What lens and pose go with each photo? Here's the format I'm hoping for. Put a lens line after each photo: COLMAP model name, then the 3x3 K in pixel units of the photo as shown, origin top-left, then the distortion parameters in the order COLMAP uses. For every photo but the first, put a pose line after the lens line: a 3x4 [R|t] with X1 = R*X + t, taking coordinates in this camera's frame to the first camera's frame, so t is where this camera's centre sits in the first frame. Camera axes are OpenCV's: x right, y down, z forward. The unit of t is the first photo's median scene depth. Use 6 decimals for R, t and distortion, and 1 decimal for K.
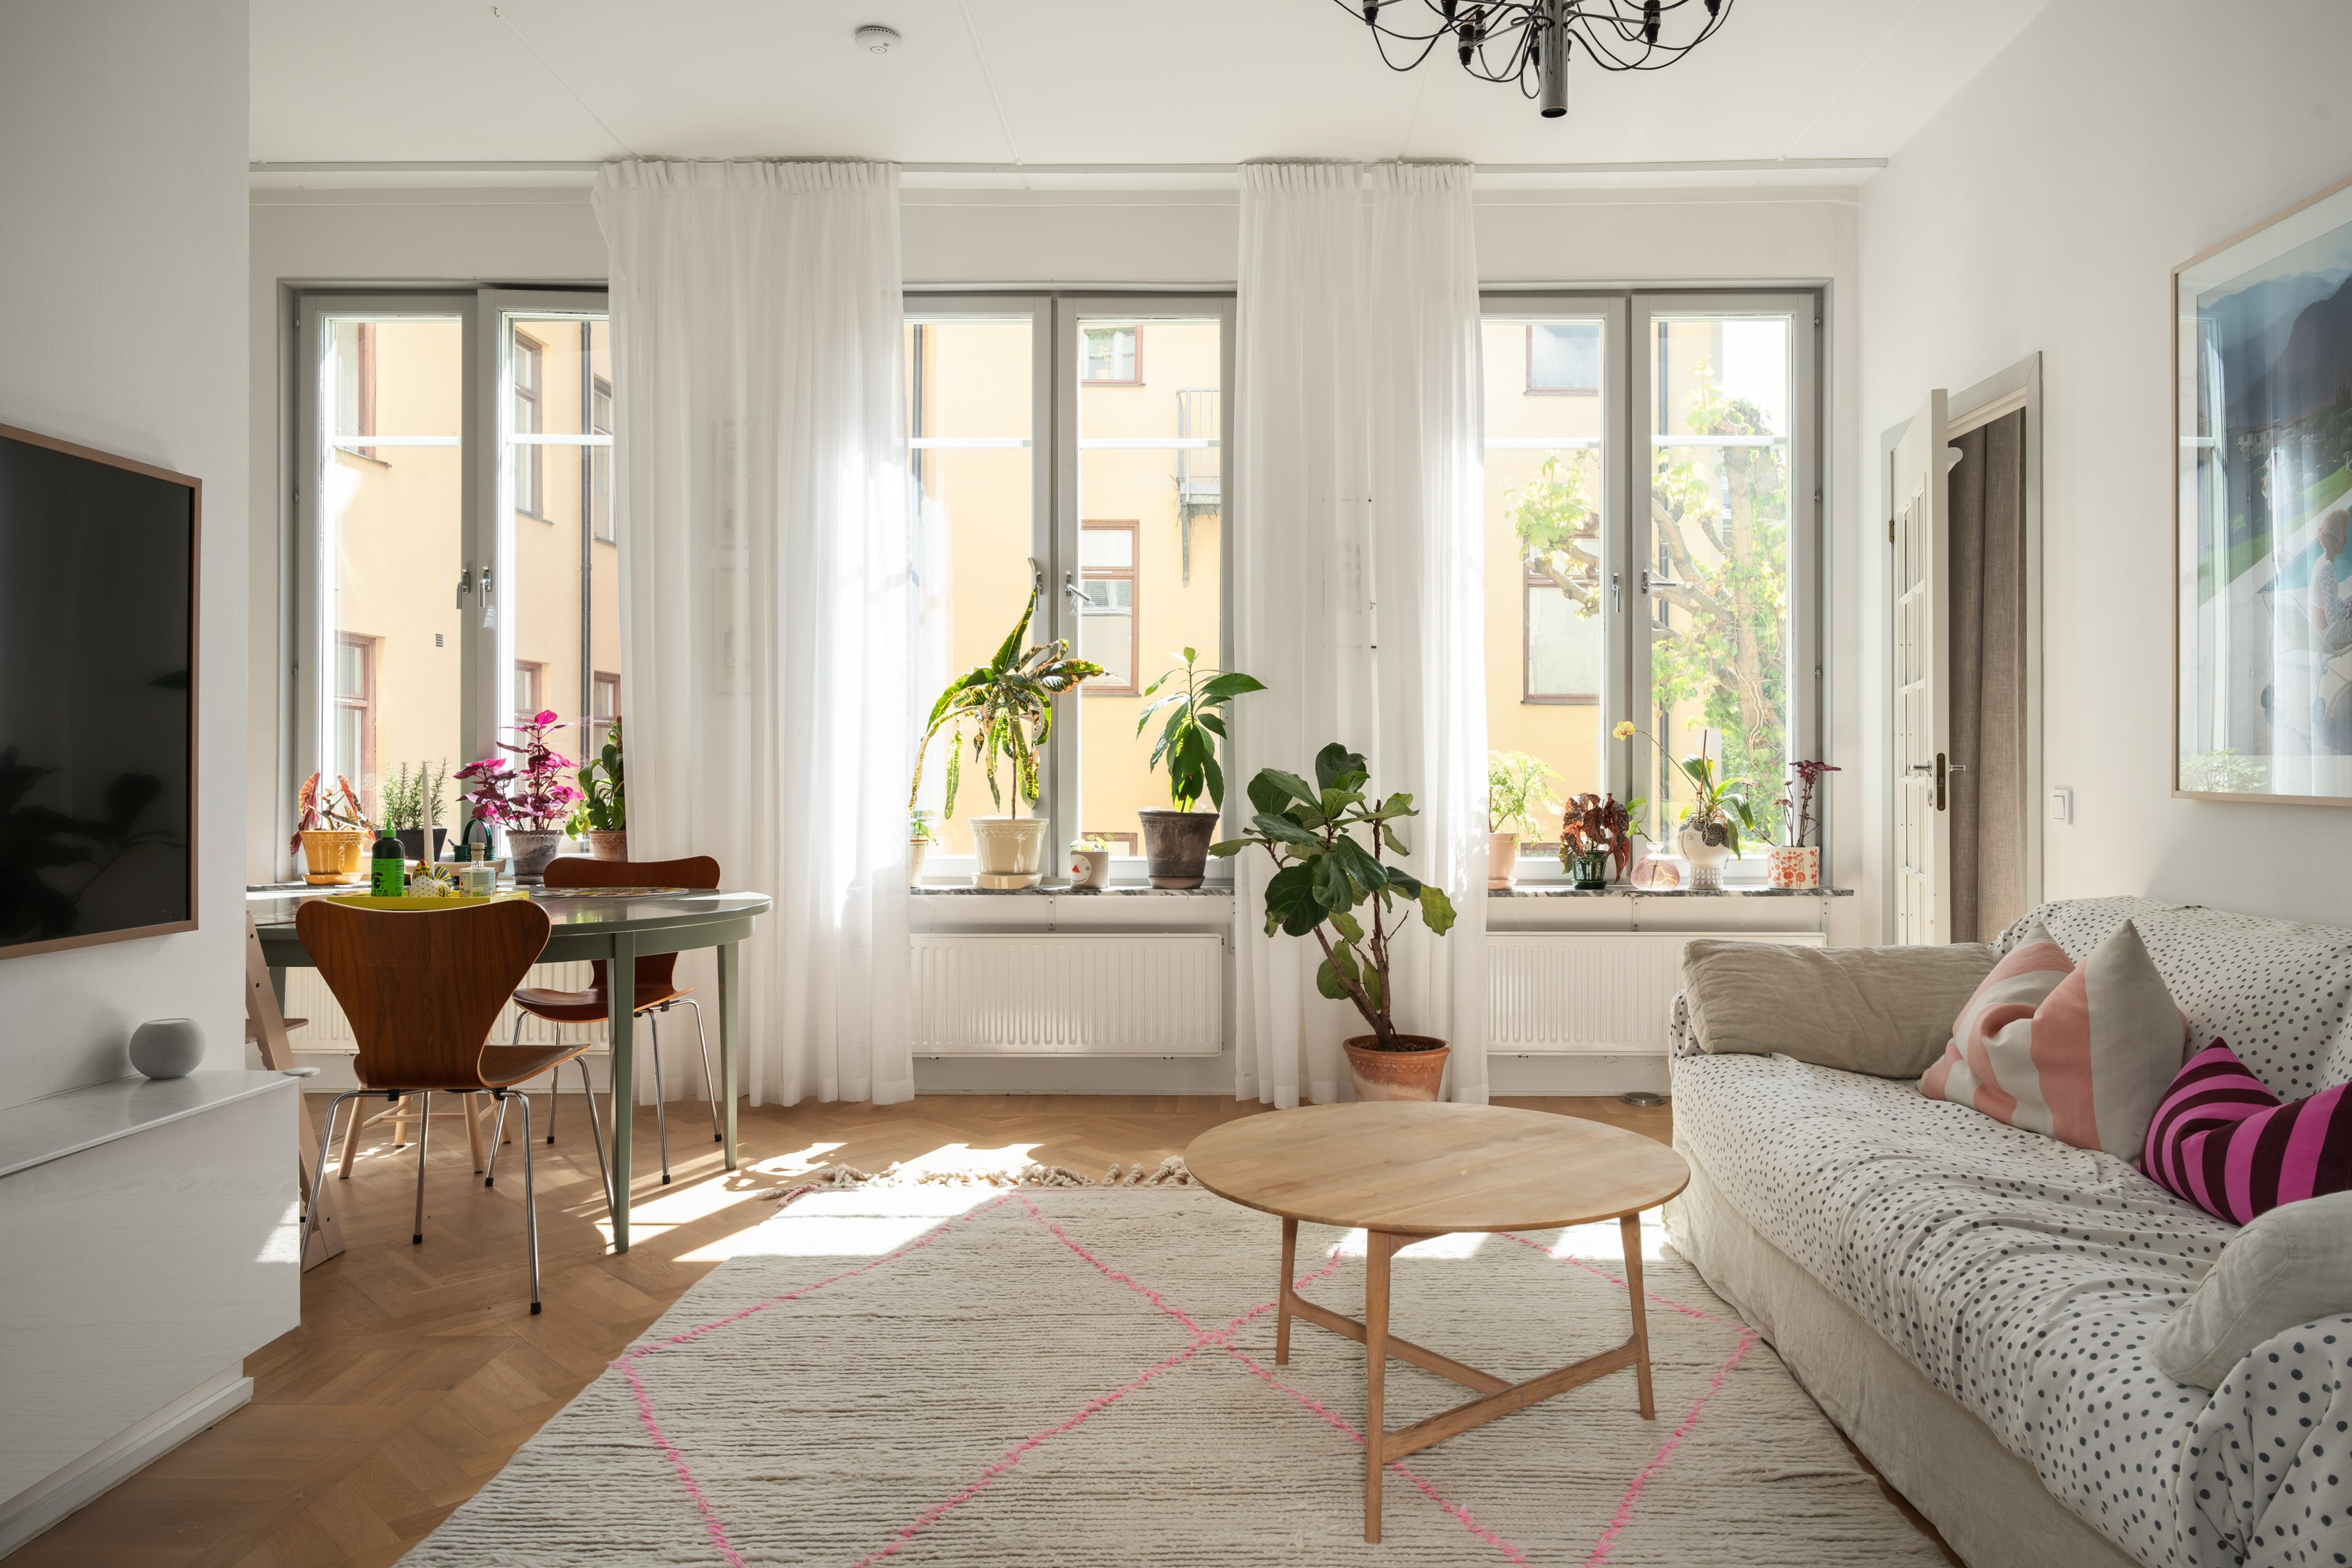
lens RADIAL K [[1532.0, 0, 1188.7], [0, 1532.0, 772.9], [0, 0, 1]] dist [-0.003734, 0.001857]
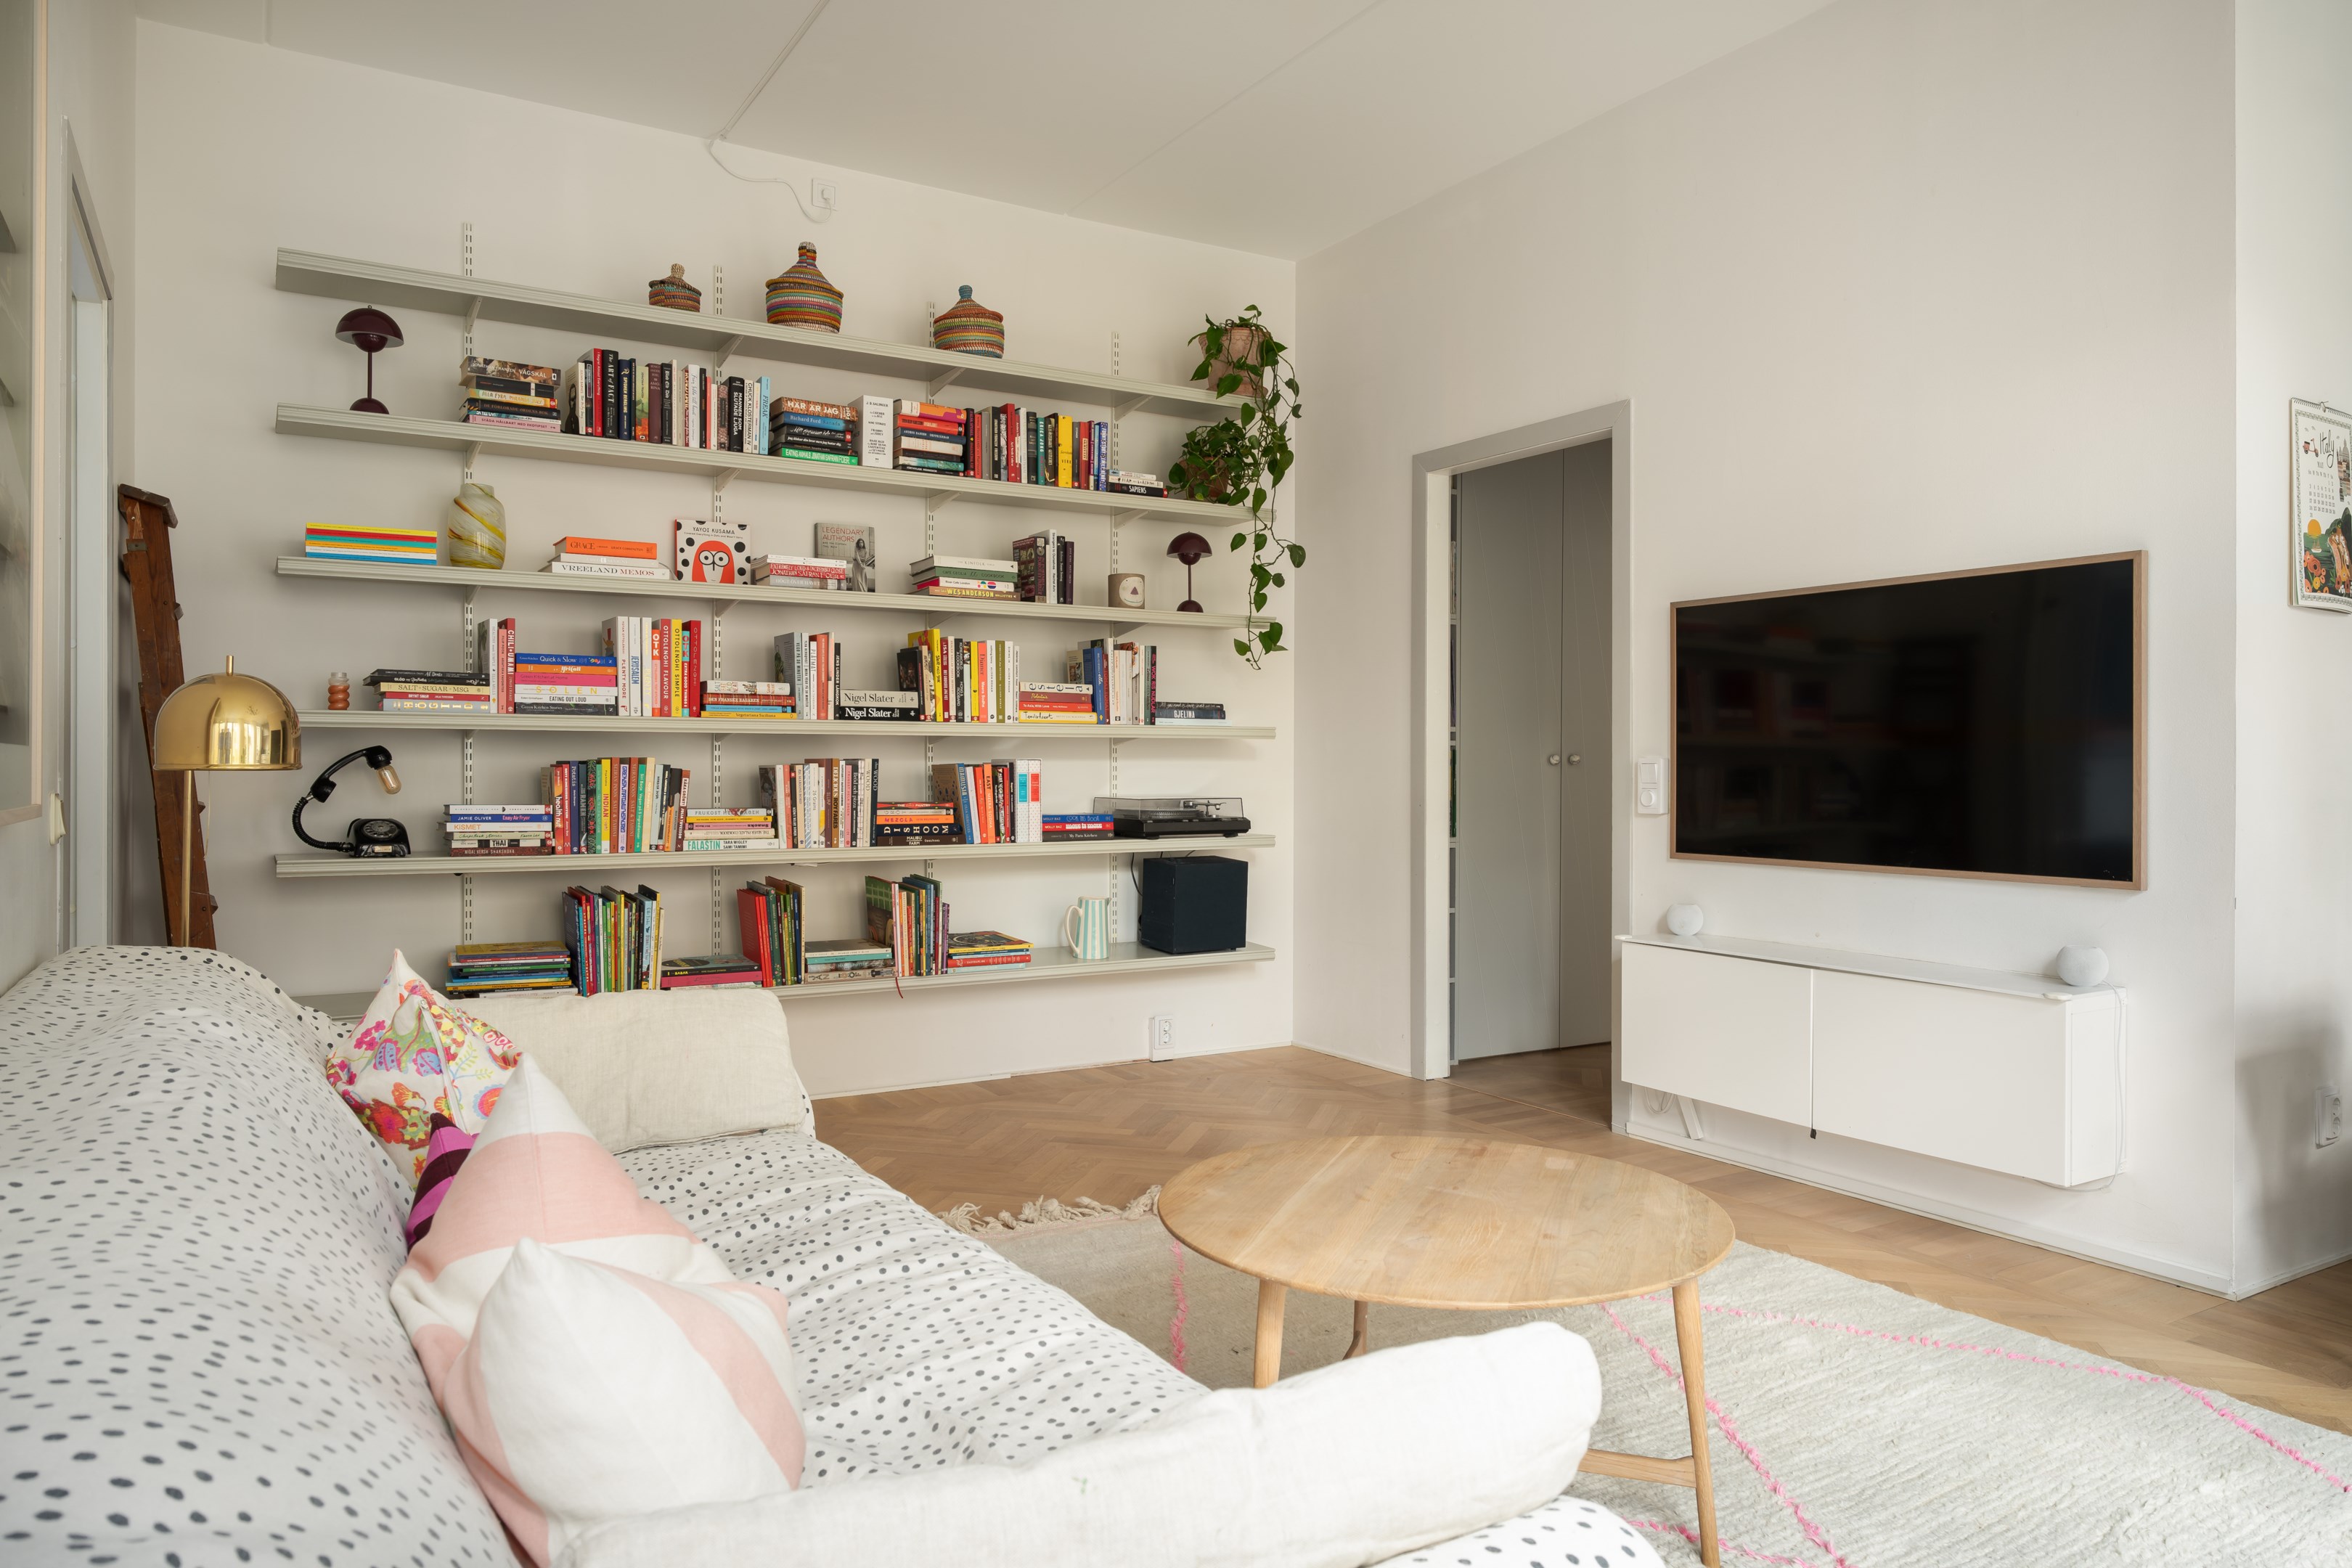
lens RADIAL K [[1532.0, 0, 1171.7], [0, 1532.0, 762.7], [0, 0, 1]] dist [-0.003734, 0.001857]
pose [[-0.859821, -0.004553, -0.510576, 0.370096], [-0.005264, 0.999986, -0.000053, -0.001946], [0.510569, 0.002642, -0.859833, 0.835820]]
